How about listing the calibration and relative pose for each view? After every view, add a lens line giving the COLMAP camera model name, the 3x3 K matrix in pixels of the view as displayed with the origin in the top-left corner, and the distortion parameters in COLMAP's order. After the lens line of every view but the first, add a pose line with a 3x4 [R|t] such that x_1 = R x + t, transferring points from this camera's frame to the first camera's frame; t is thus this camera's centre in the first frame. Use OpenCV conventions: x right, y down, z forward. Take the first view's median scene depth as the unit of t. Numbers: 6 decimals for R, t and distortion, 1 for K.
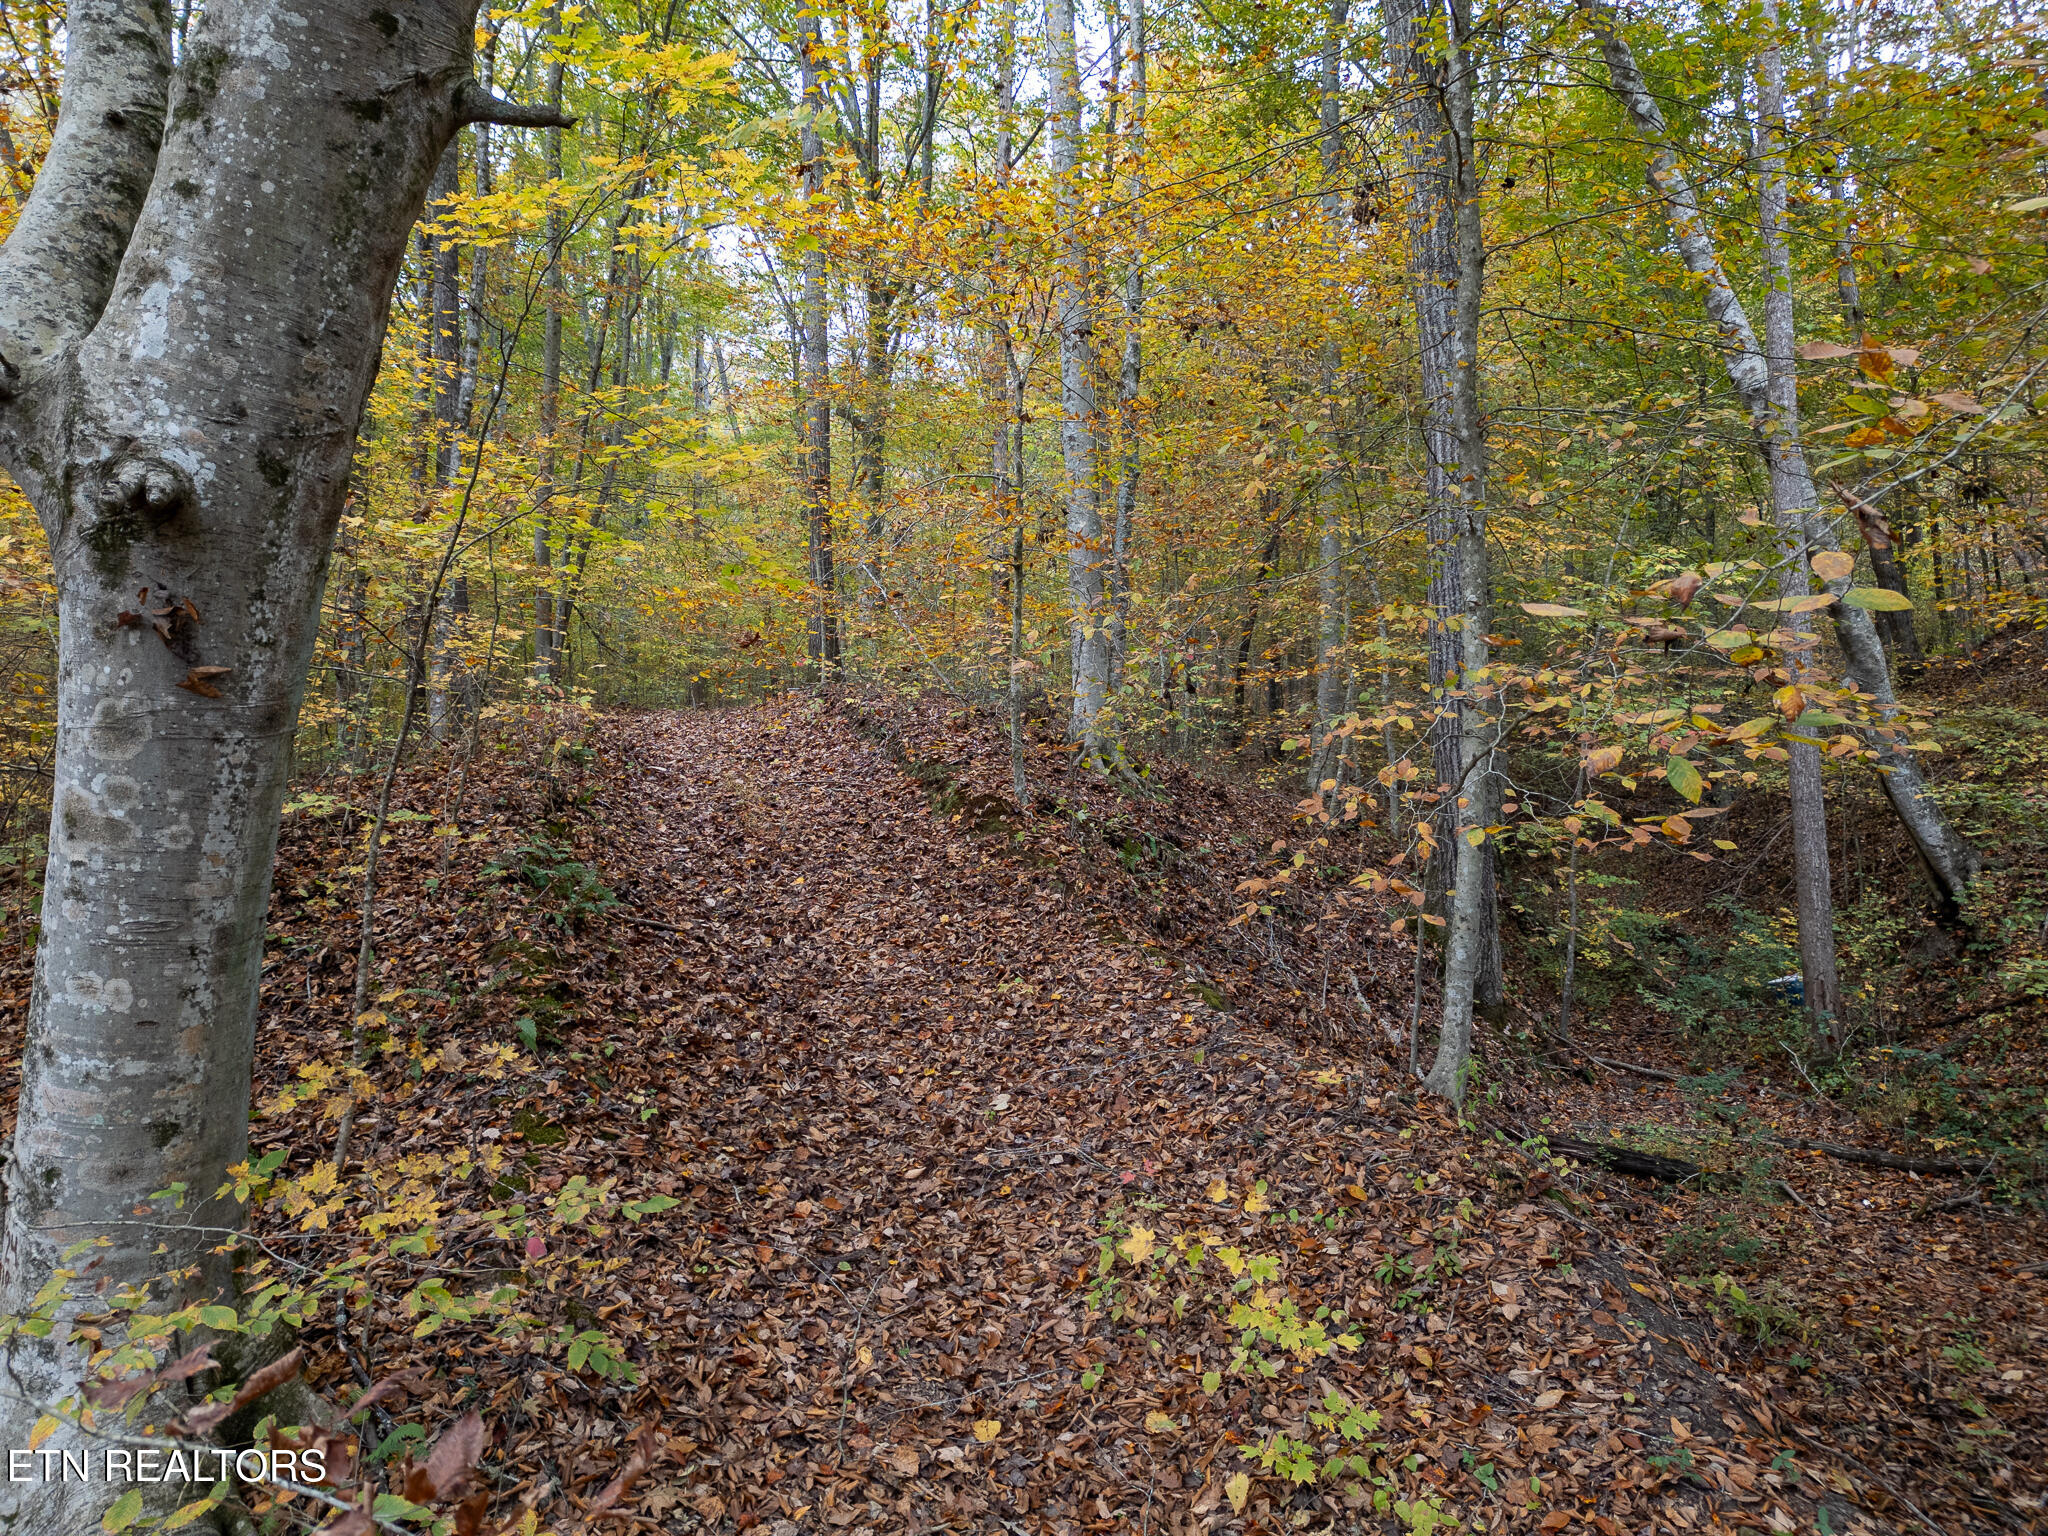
lens RADIAL K [[1434.9, 0, 1020.7], [0, 1434.9, 763.4], [0, 0, 1]] dist [0.005662, -0.001450]
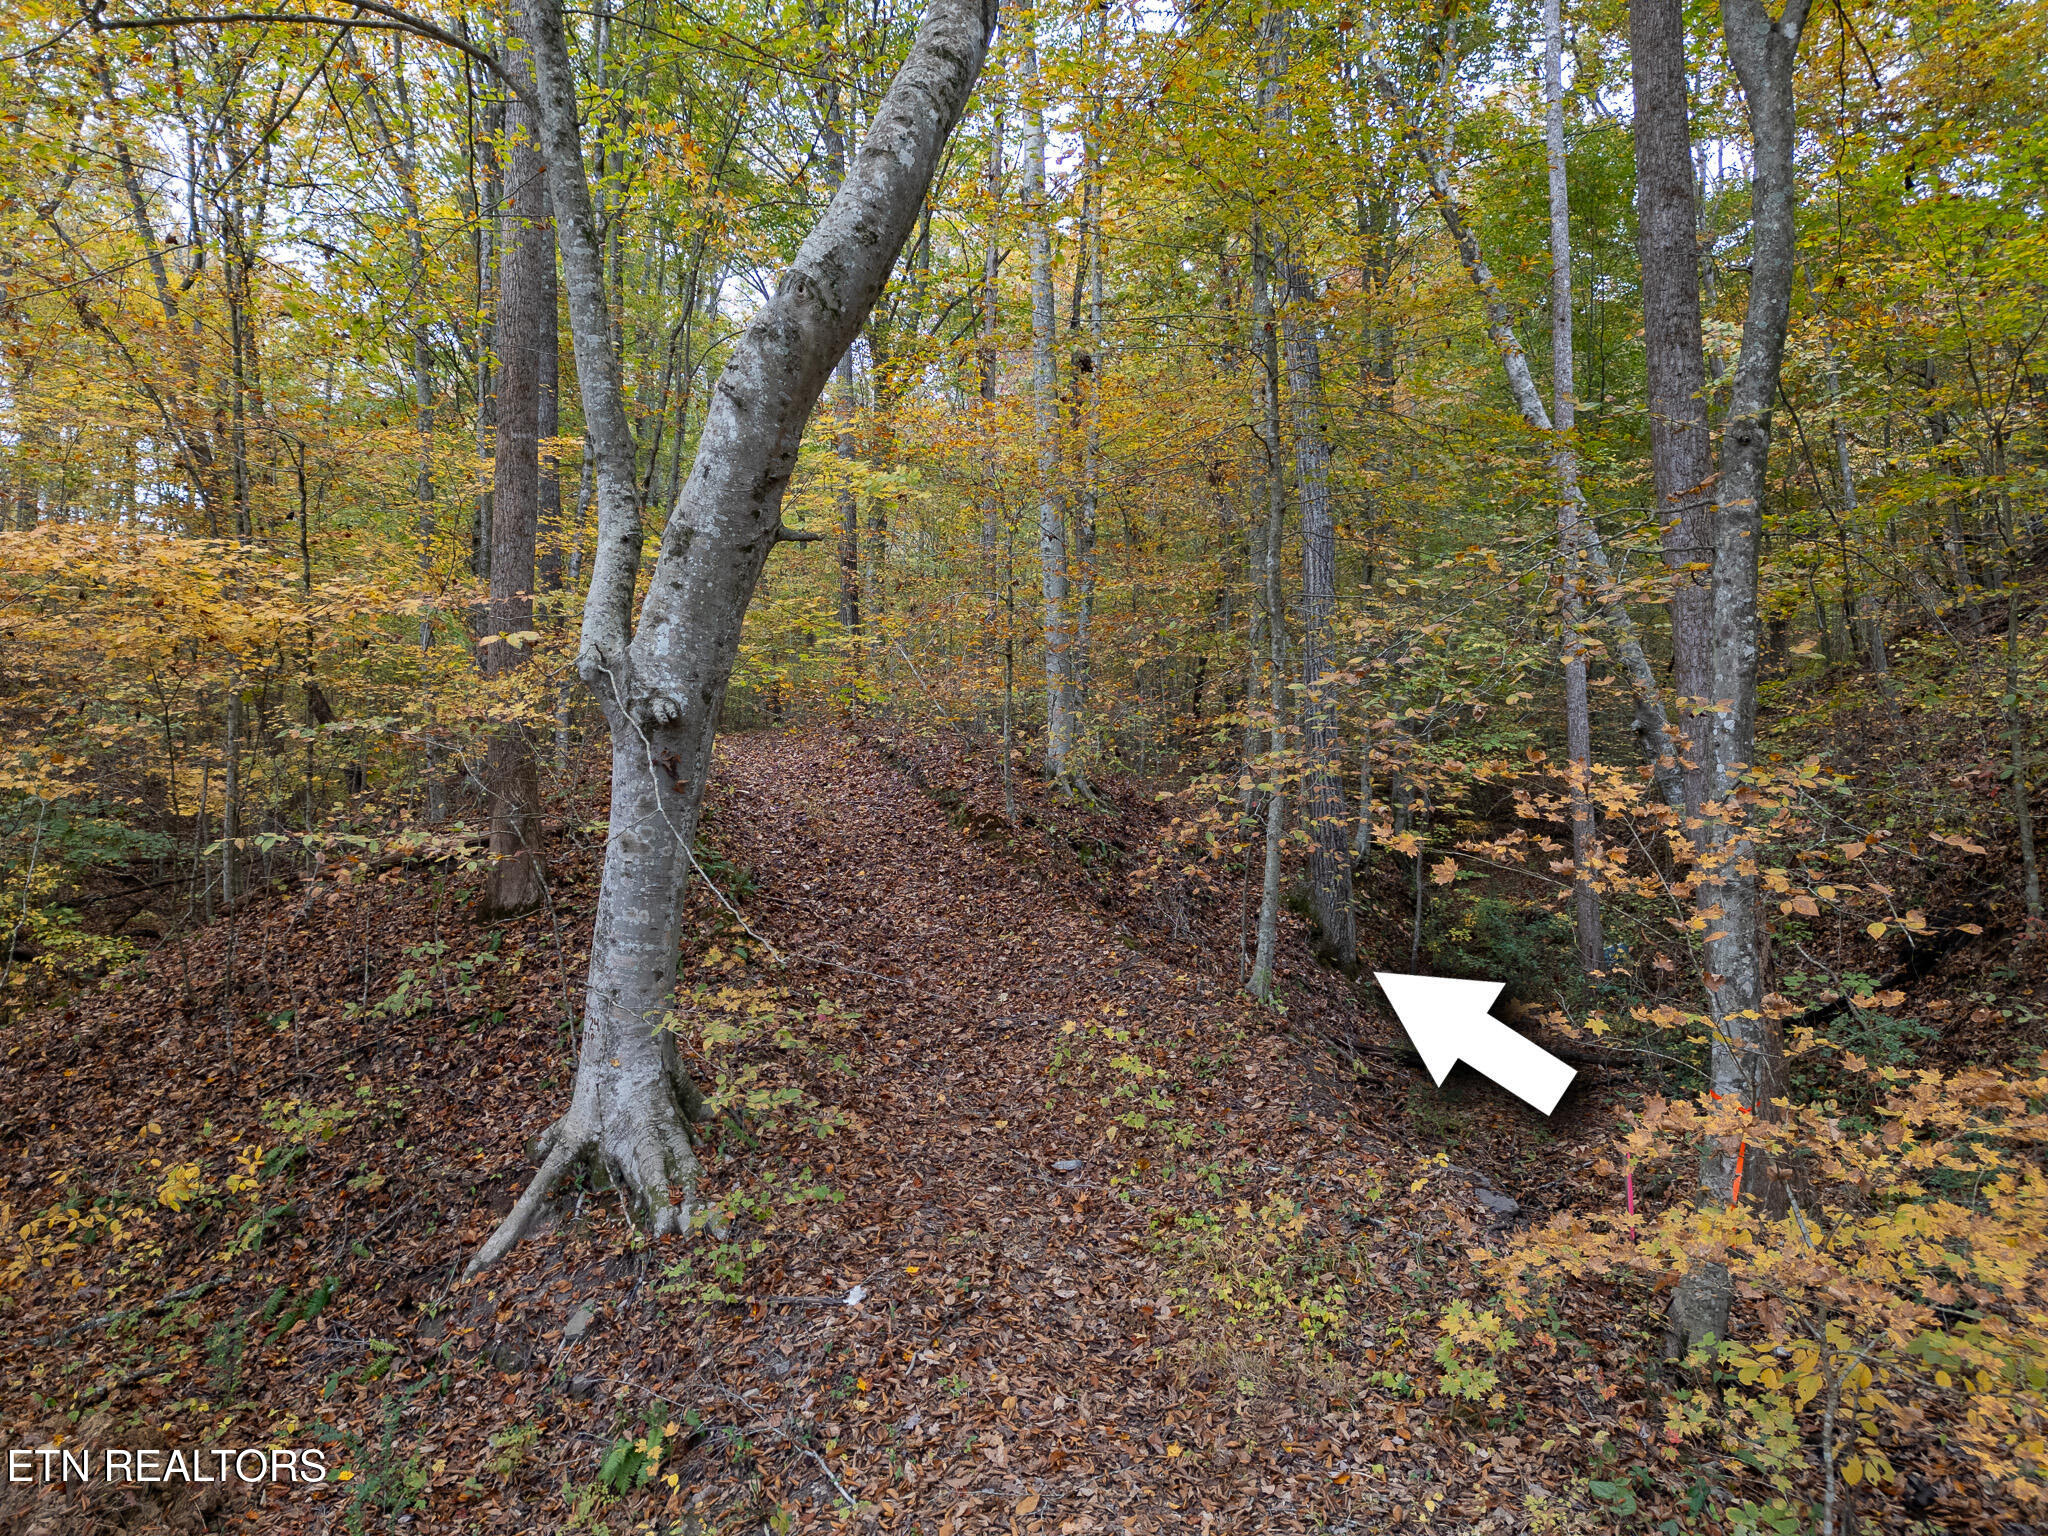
lens RADIAL K [[1434.9, 0, 1024.8], [0, 1434.9, 771.2], [0, 0, 1]] dist [0.005662, -0.001450]
pose [[0.999878, 0.000638, 0.015597, -0.016120], [-0.000755, 0.999971, 0.007517, -0.059792], [-0.015591, -0.007528, 0.999850, -0.833259]]
